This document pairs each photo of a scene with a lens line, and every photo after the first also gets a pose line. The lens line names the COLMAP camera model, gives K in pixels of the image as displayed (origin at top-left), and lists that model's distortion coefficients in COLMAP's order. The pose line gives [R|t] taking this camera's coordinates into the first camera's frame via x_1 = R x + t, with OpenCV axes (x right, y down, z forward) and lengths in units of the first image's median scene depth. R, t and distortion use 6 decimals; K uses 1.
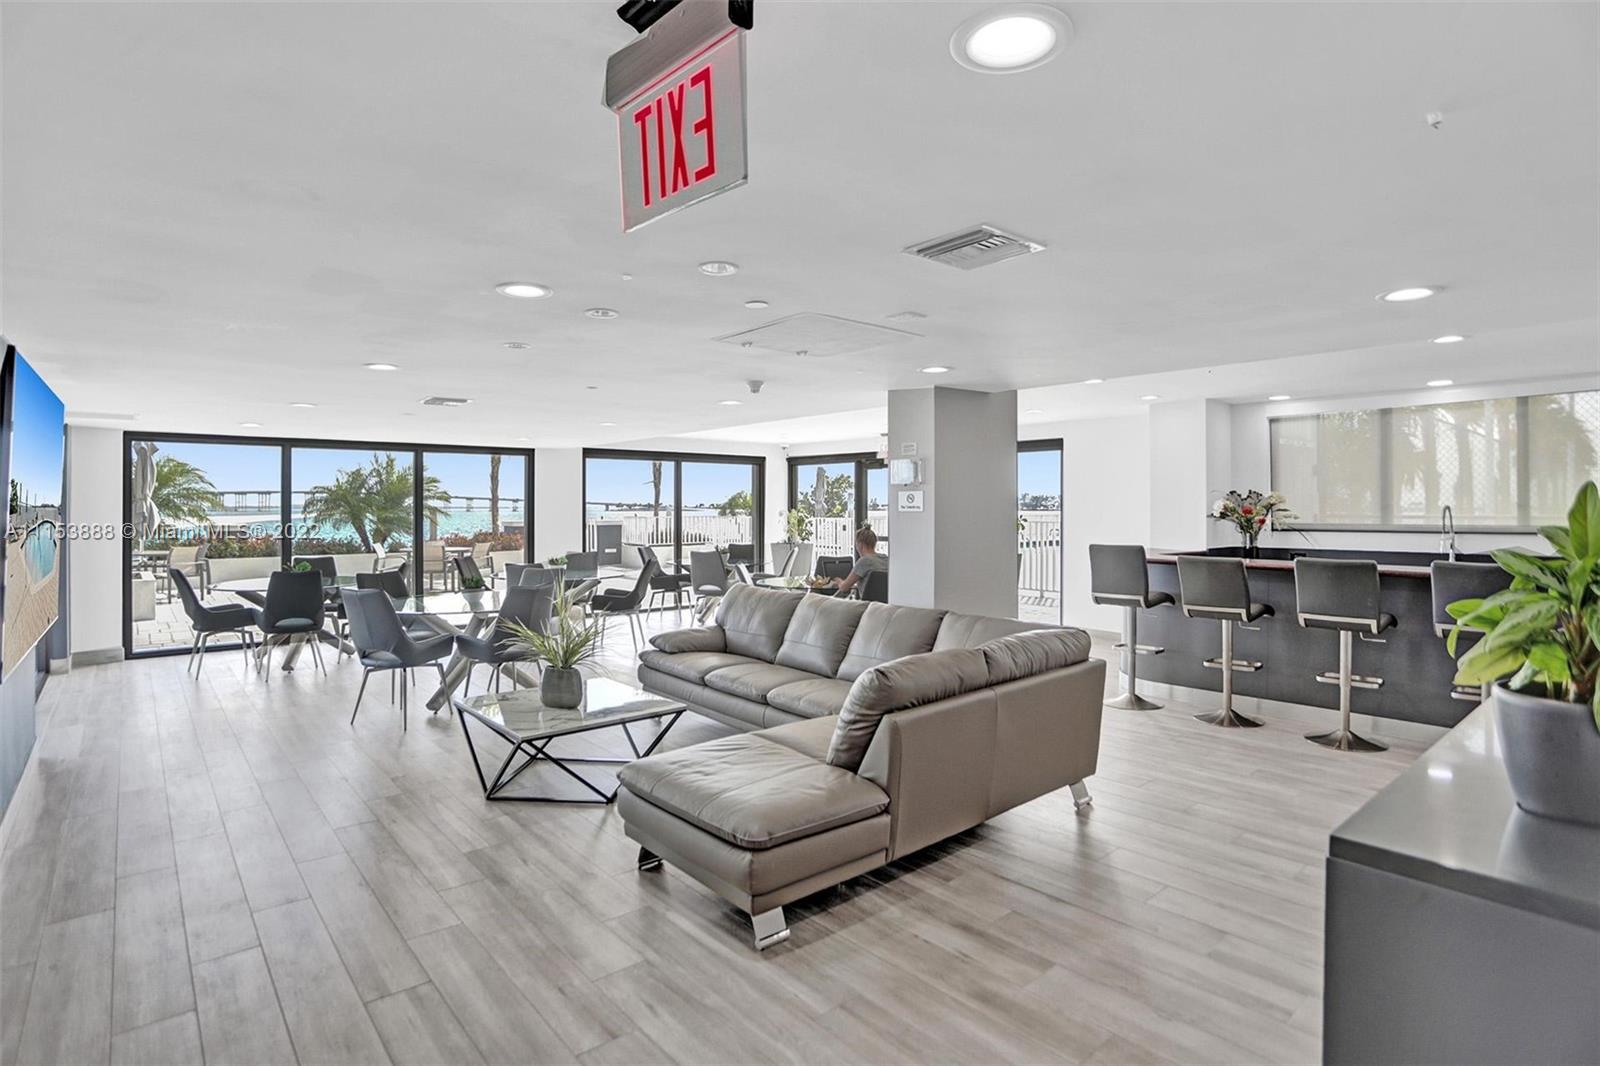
lens RADIAL K [[813.8, 0, 793.9], [0, 813.8, 523.1], [0, 0, 1]] dist [-0.048377, 0.015319]
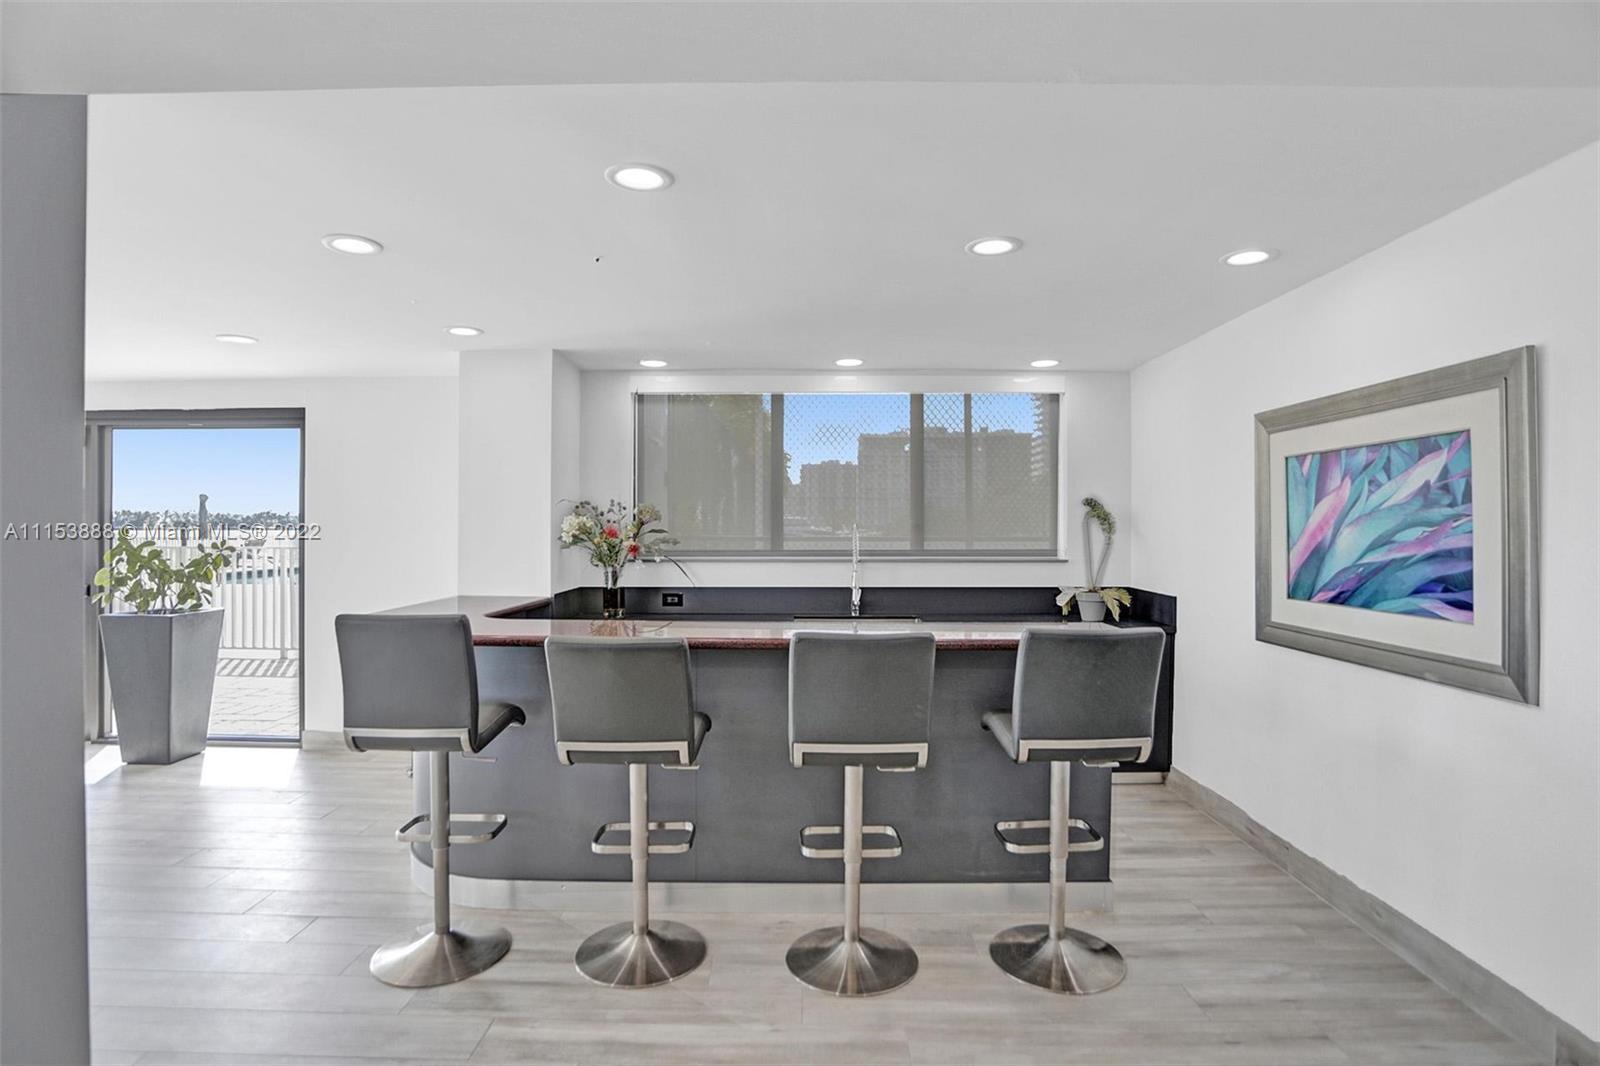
lens RADIAL K [[813.8, 0, 793.9], [0, 813.8, 523.1], [0, 0, 1]] dist [-0.048377, 0.015319]
pose [[0.666670, 0.008490, 0.745304, 0.174346], [0.009400, 0.999760, -0.019796, -0.008274], [-0.745293, 0.020203, 0.666431, 0.446079]]
